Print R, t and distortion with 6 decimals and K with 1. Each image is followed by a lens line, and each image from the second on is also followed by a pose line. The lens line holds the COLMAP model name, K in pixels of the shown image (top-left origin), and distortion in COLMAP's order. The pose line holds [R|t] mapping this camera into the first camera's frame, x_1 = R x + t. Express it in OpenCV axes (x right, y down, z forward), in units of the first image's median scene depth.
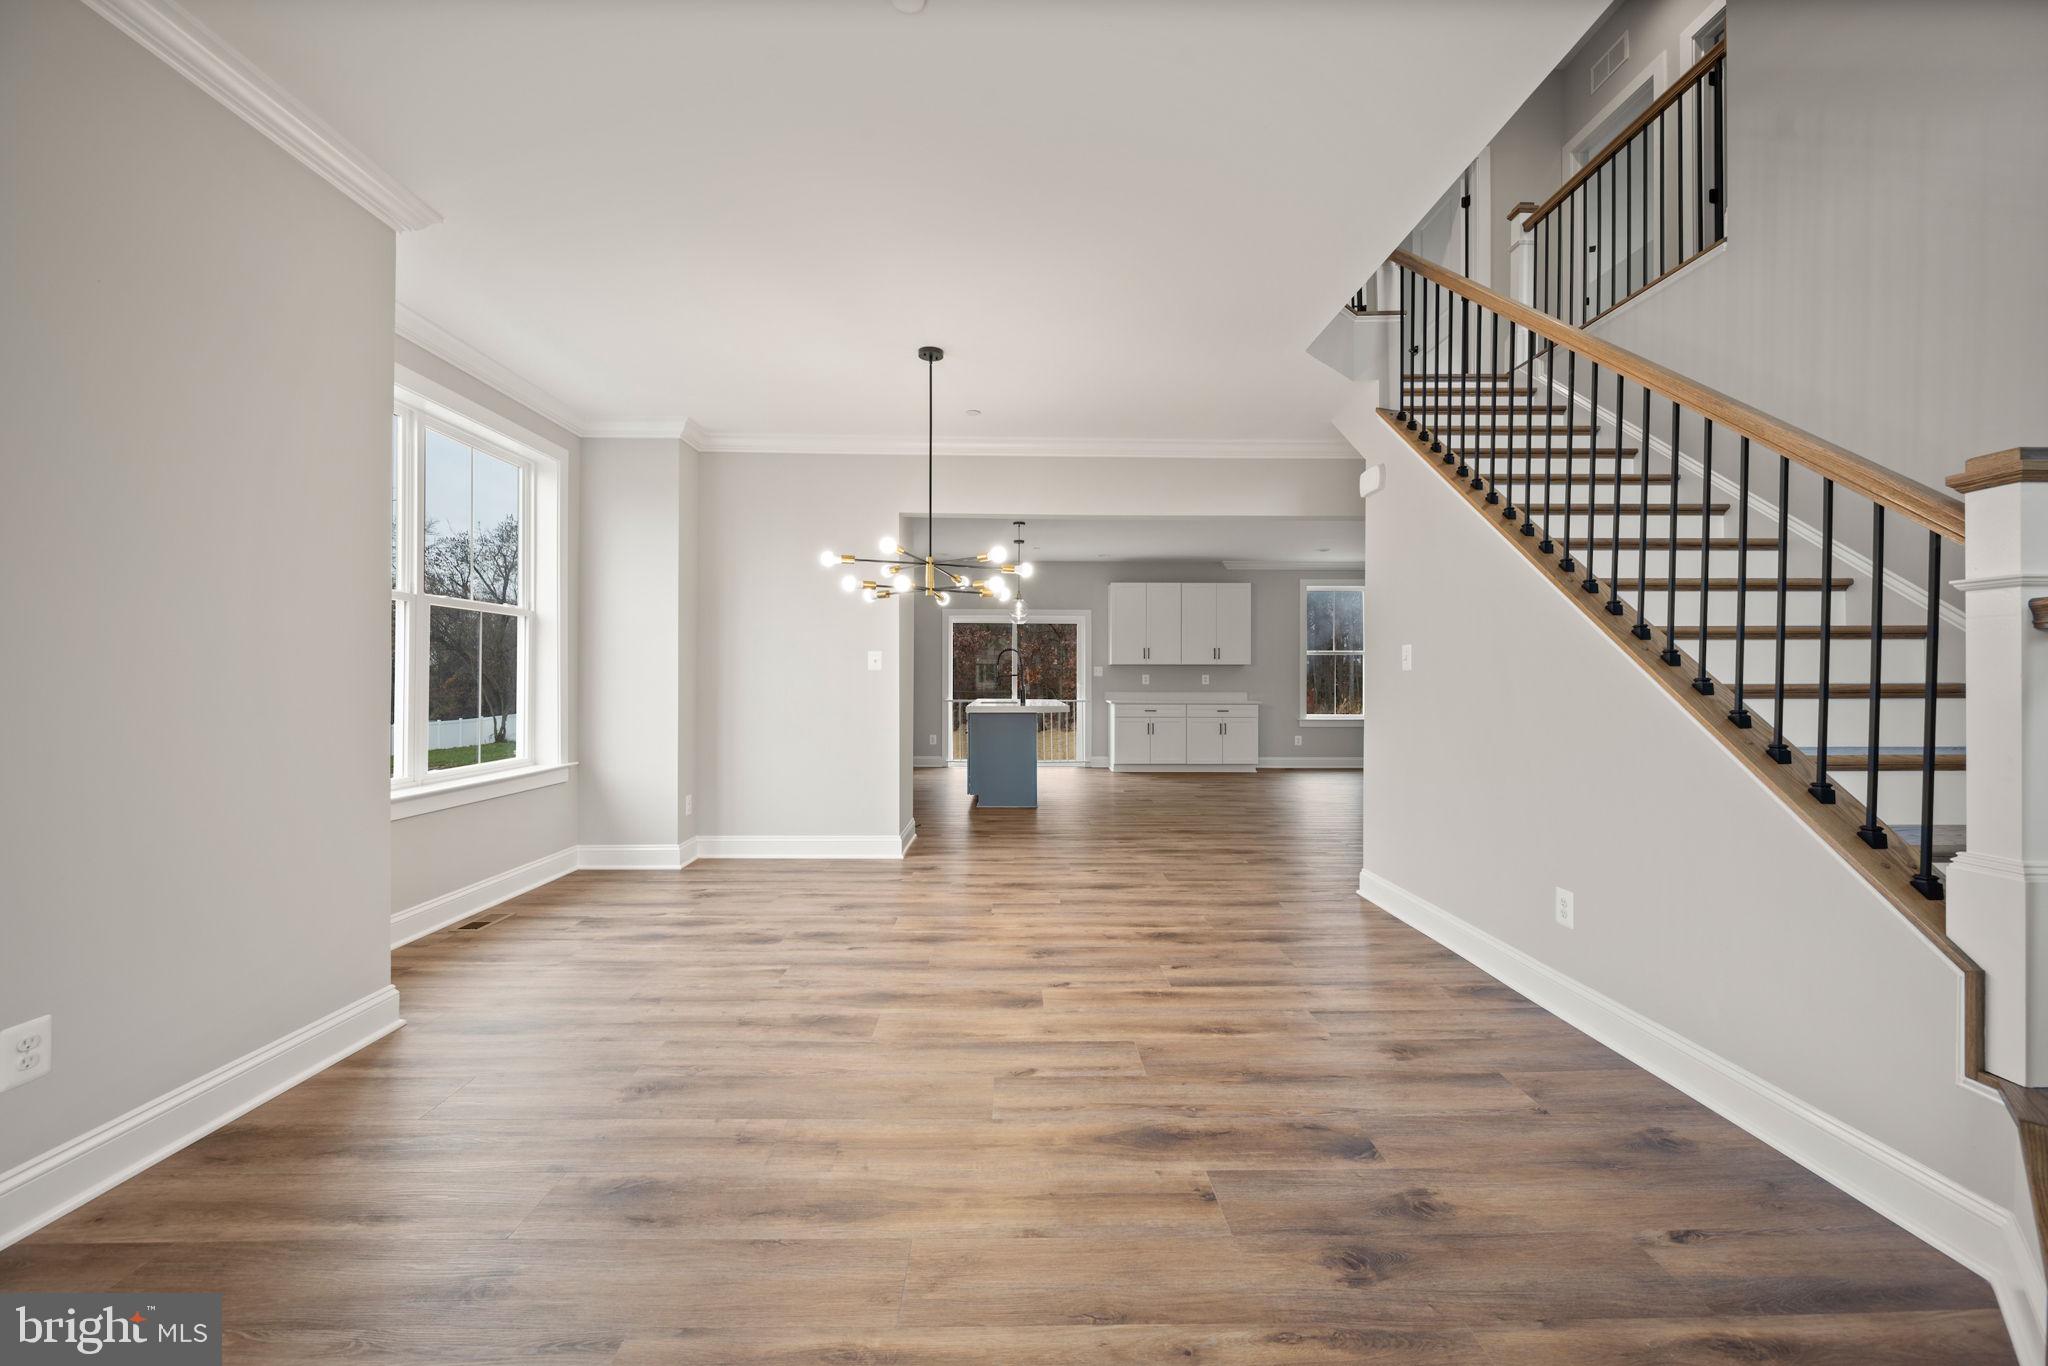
lens RADIAL K [[804.1, 0, 1024.0], [0, 804.1, 683.0], [0, 0, 1]] dist [0.002518, 0.000145]
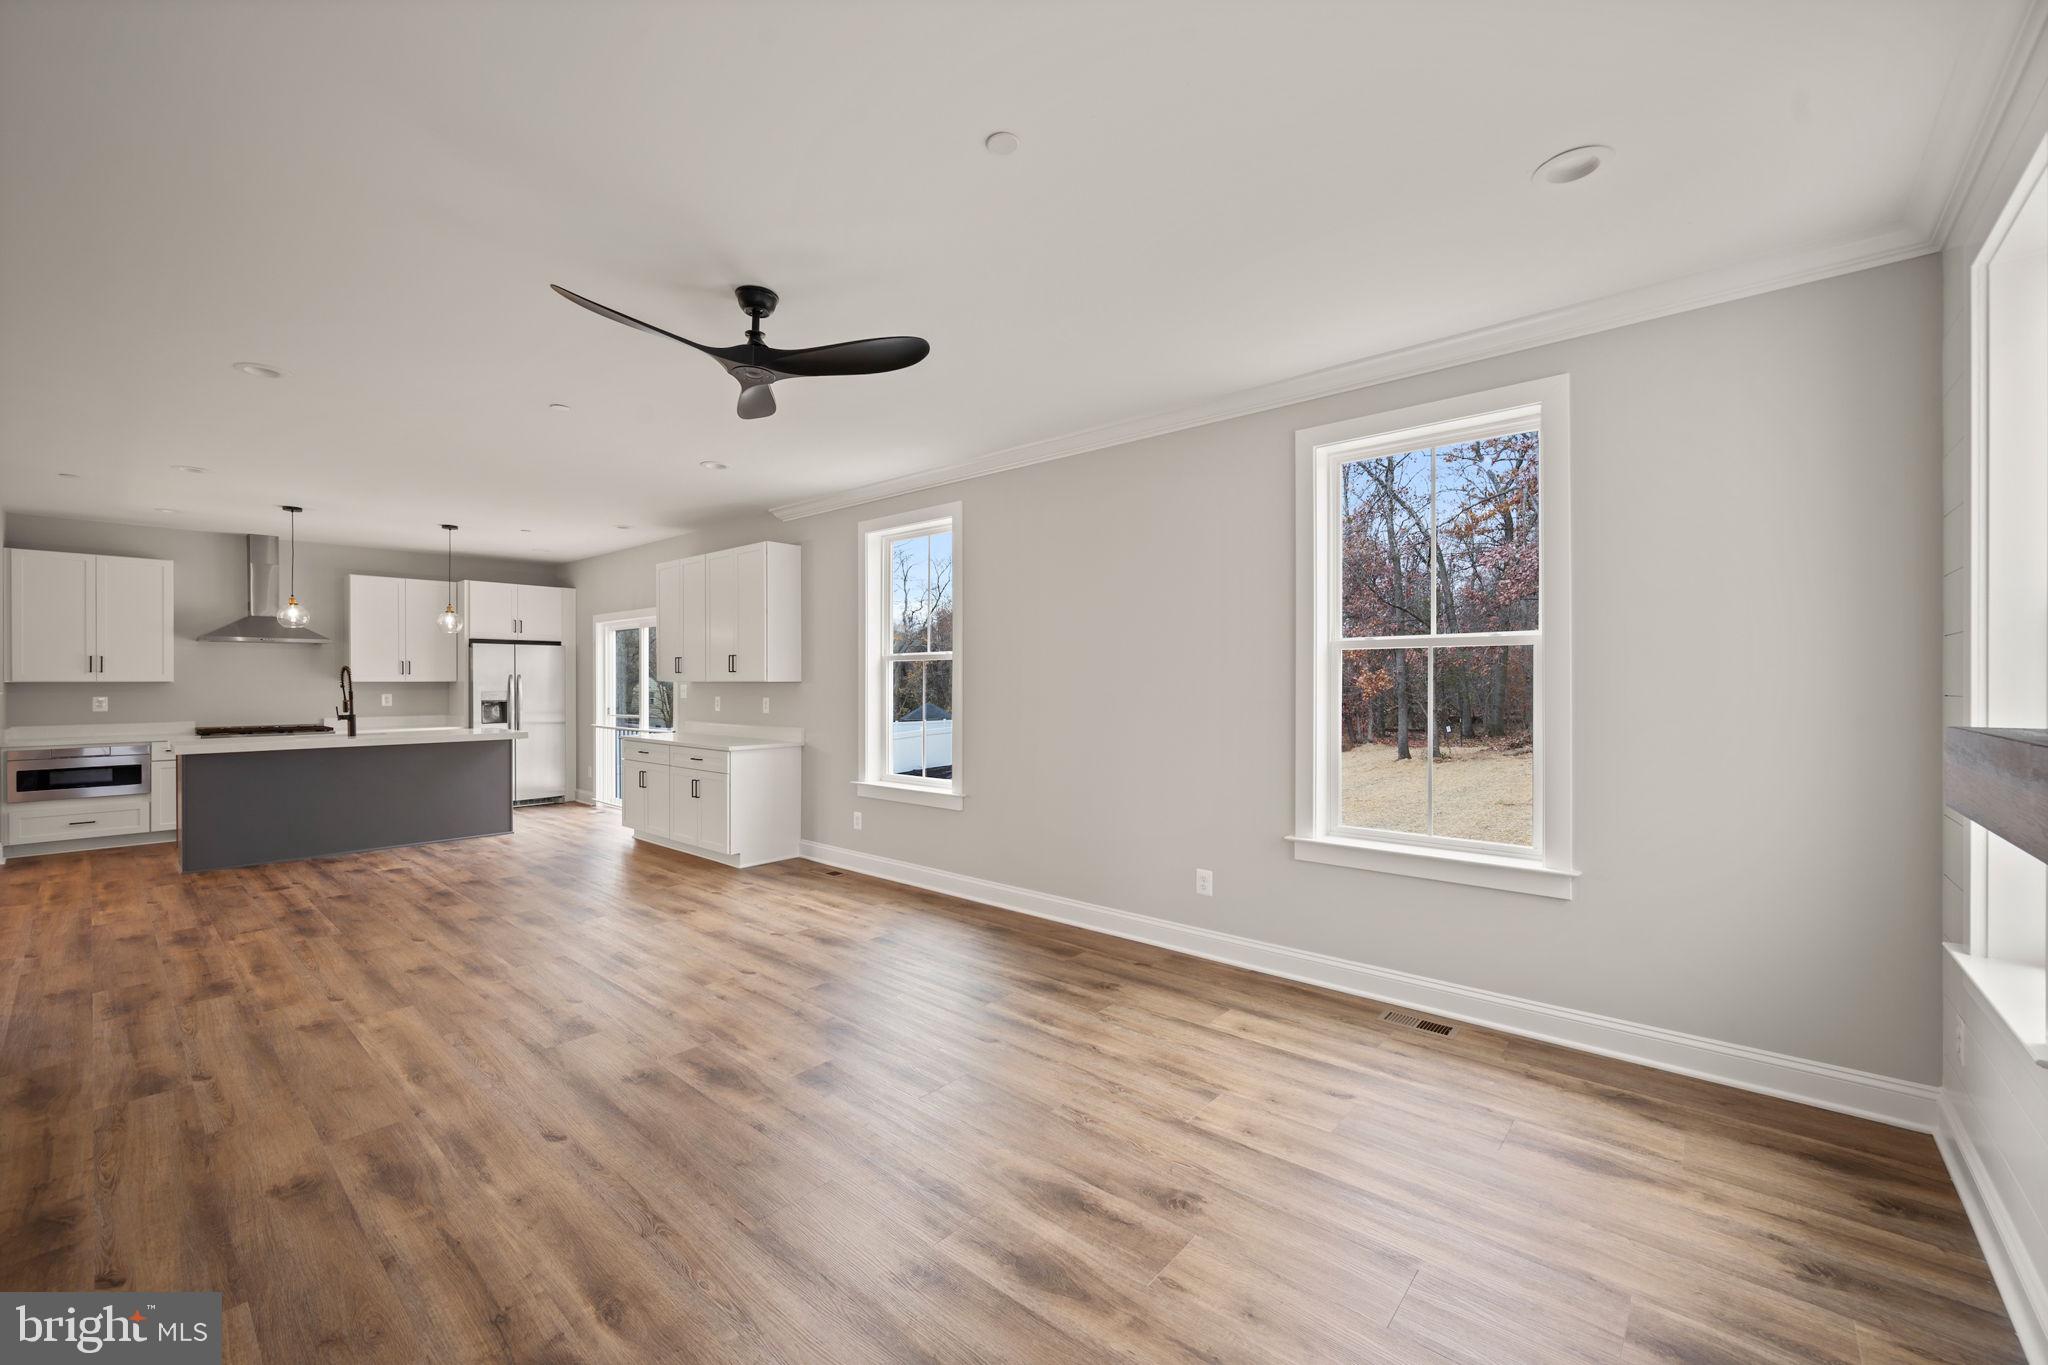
lens RADIAL K [[821.0, 0, 1020.7], [0, 821.0, 681.4], [0, 0, 1]] dist [0.000131, -0.000656]
pose [[0.728711, -0.003005, -0.684815, 2.216784], [-0.002332, 0.999974, -0.006870, -0.052067], [0.684817, 0.006603, 0.728685, 1.868983]]
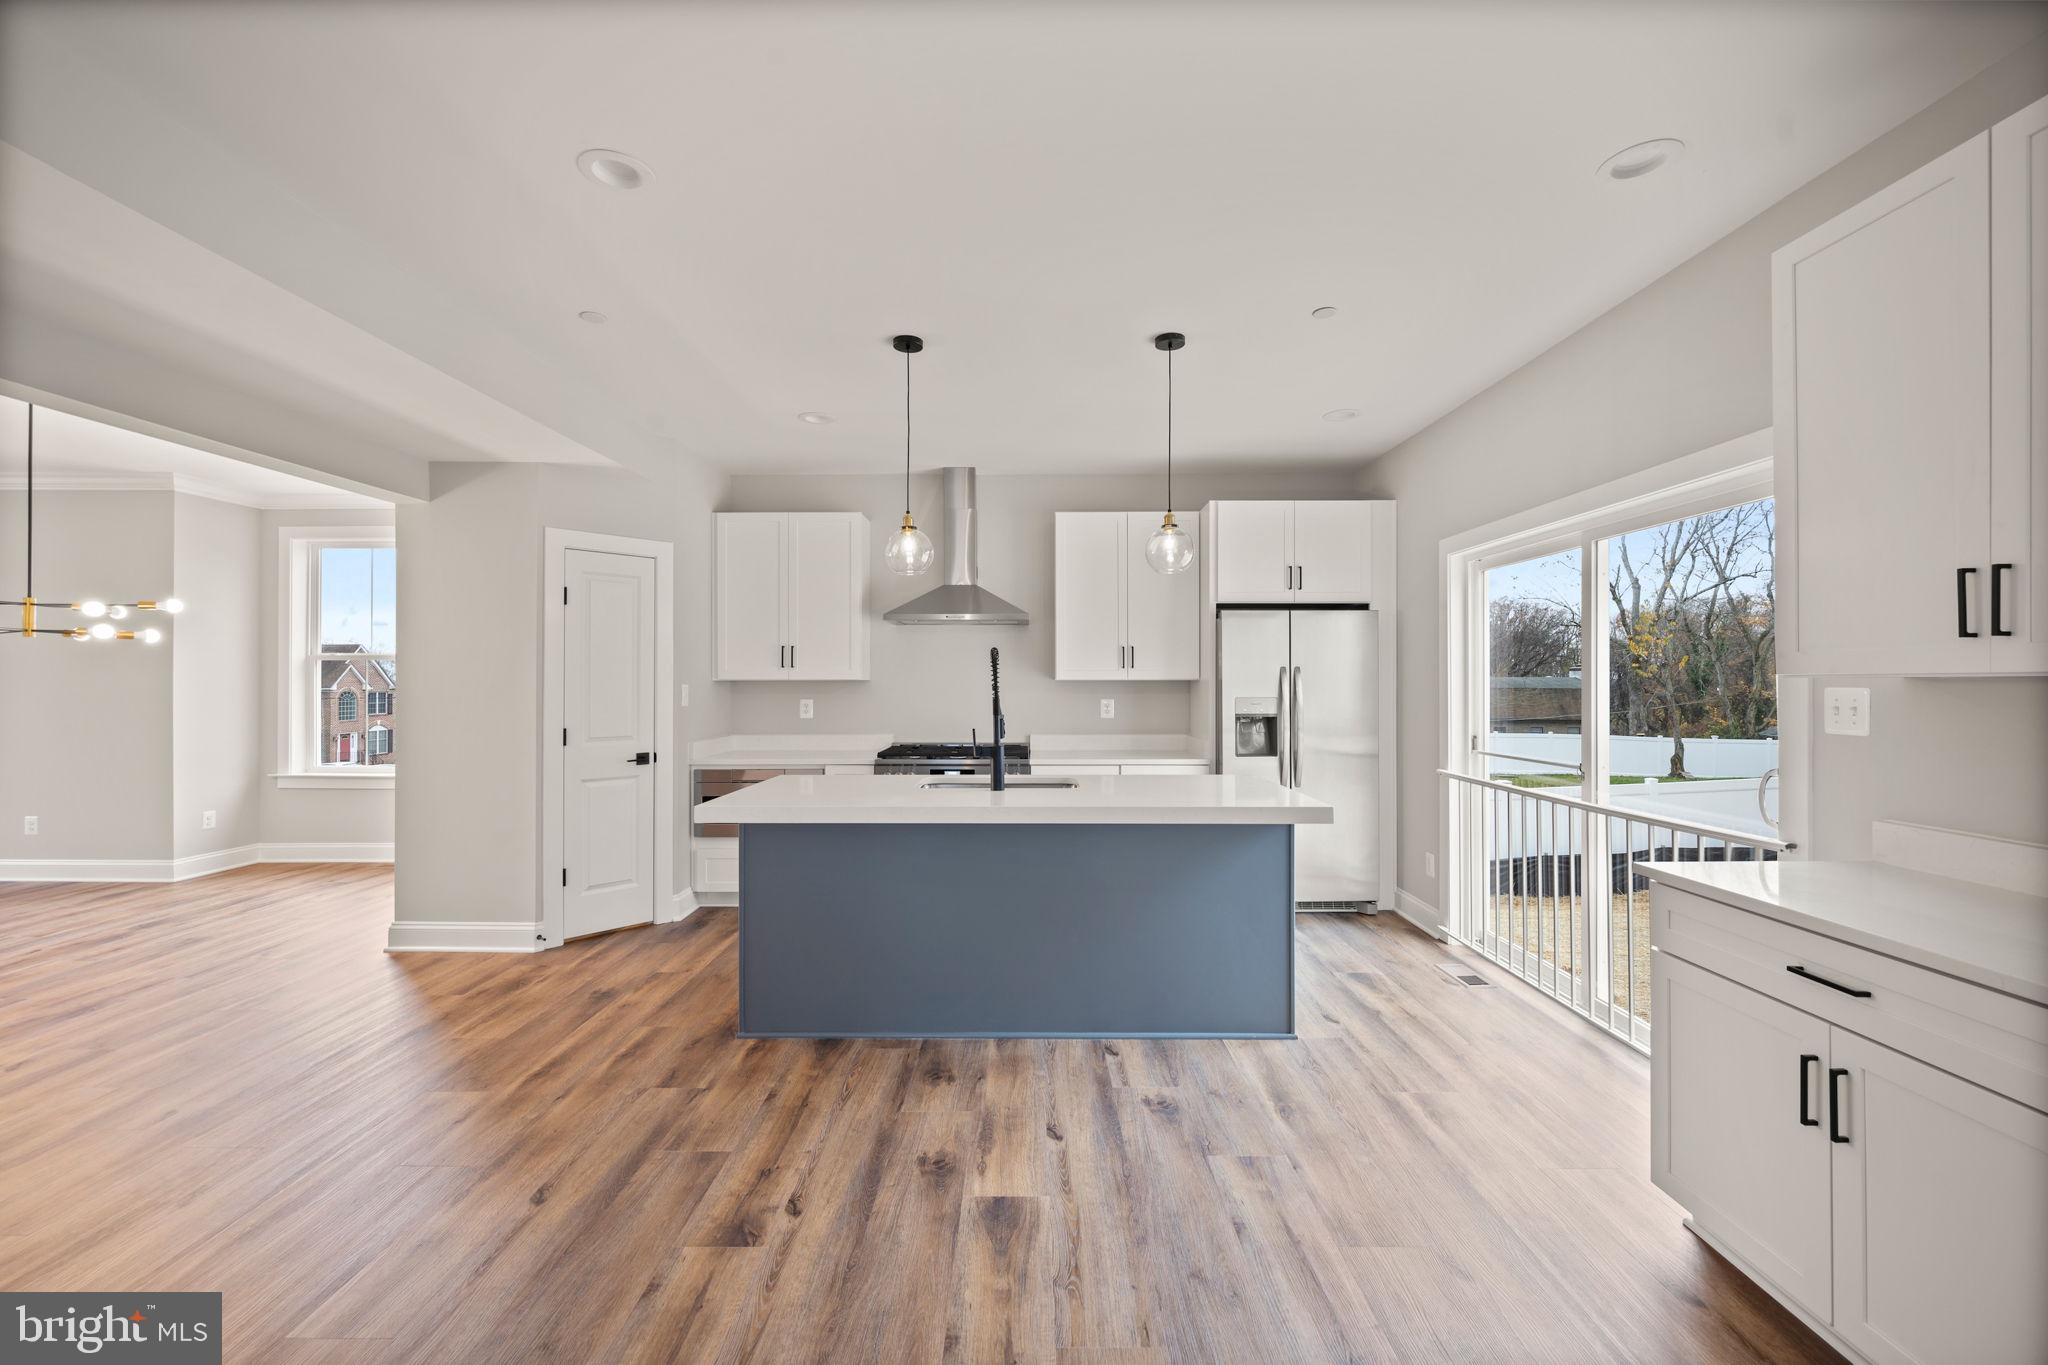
lens RADIAL K [[892.0, 0, 997.6], [0, 892.0, 674.3], [0, 0, 1]] dist [0.019274, 0.000105]
pose [[-0.030805, -0.004966, -0.999513, 0.978417], [-0.006740, 0.999966, -0.004761, -0.063374], [0.999503, 0.006590, -0.030837, 2.173351]]
